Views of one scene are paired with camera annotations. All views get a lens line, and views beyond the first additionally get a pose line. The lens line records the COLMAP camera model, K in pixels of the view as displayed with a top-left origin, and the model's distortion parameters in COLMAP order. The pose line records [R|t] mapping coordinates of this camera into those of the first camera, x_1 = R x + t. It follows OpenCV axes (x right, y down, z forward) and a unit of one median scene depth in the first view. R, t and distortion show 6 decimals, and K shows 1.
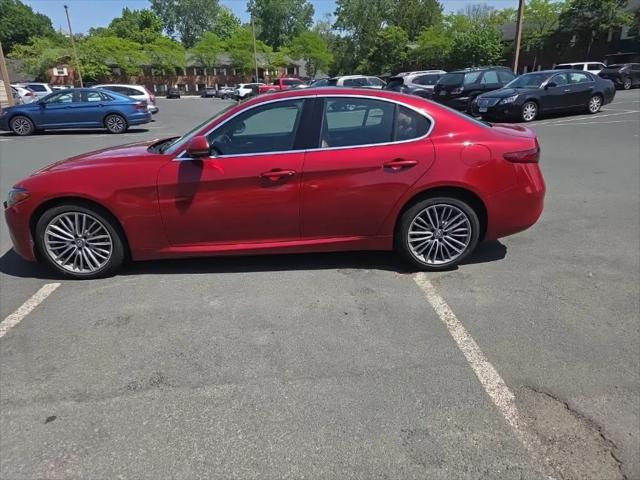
lens RADIAL K [[425.8, 0, 315.3], [0, 425.8, 241.4], [0, 0, 1]] dist [0.069730, -0.051684]
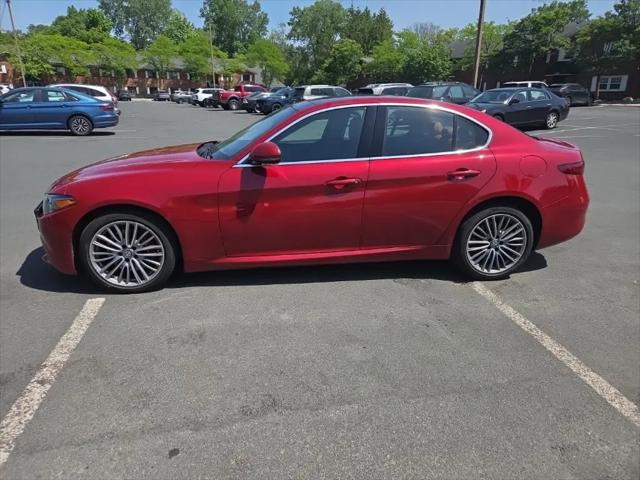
lens RADIAL K [[425.8, 0, 315.1], [0, 425.8, 236.9], [0, 0, 1]] dist [0.069730, -0.051684]
pose [[0.993906, -0.001092, 0.110227, -0.019557], [0.004070, 0.999633, -0.026794, -0.000541], [-0.110157, 0.027079, 0.993545, 0.003205]]
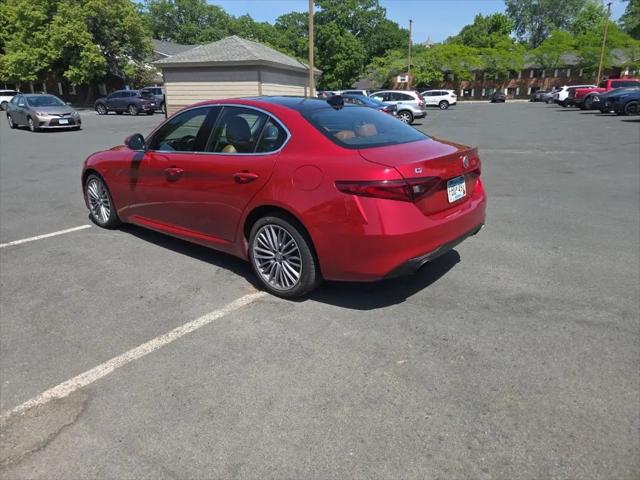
lens RADIAL K [[425.8, 0, 312.2], [0, 425.8, 238.6], [0, 0, 1]] dist [0.069730, -0.051684]
pose [[0.745498, 0.218628, -0.629630, 0.073013], [-0.227272, 0.971439, 0.068218, -0.010758], [0.626562, 0.092241, 0.773894, 0.026289]]
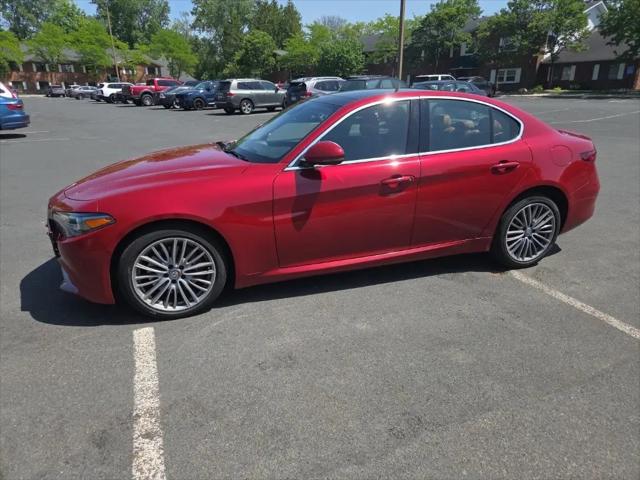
lens RADIAL K [[425.8, 0, 316.6], [0, 425.8, 244.8], [0, 0, 1]] dist [0.069730, -0.051684]
pose [[0.953705, -0.081089, 0.289605, -0.040915], [0.081623, 0.996611, 0.010253, -0.003107], [-0.289455, 0.013860, 0.957091, 0.011476]]
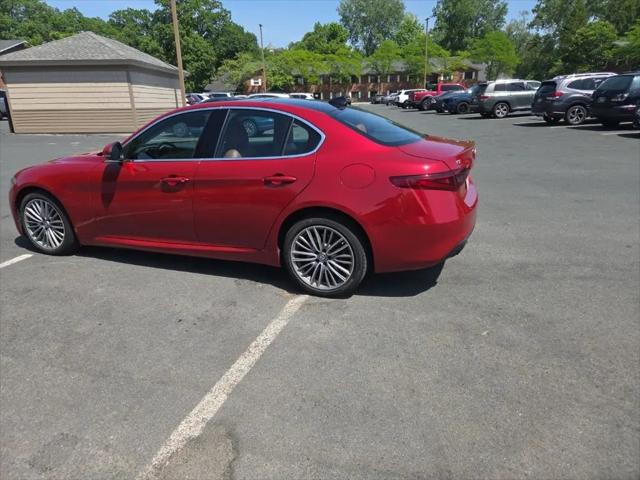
lens RADIAL K [[425.8, 0, 313.9], [0, 425.8, 240.9], [0, 0, 1]] dist [0.069730, -0.051684]
pose [[0.922757, 0.122618, -0.365355, 0.048286], [-0.127541, 0.991775, 0.010729, -0.004791], [0.363666, 0.036697, 0.930806, 0.010436]]
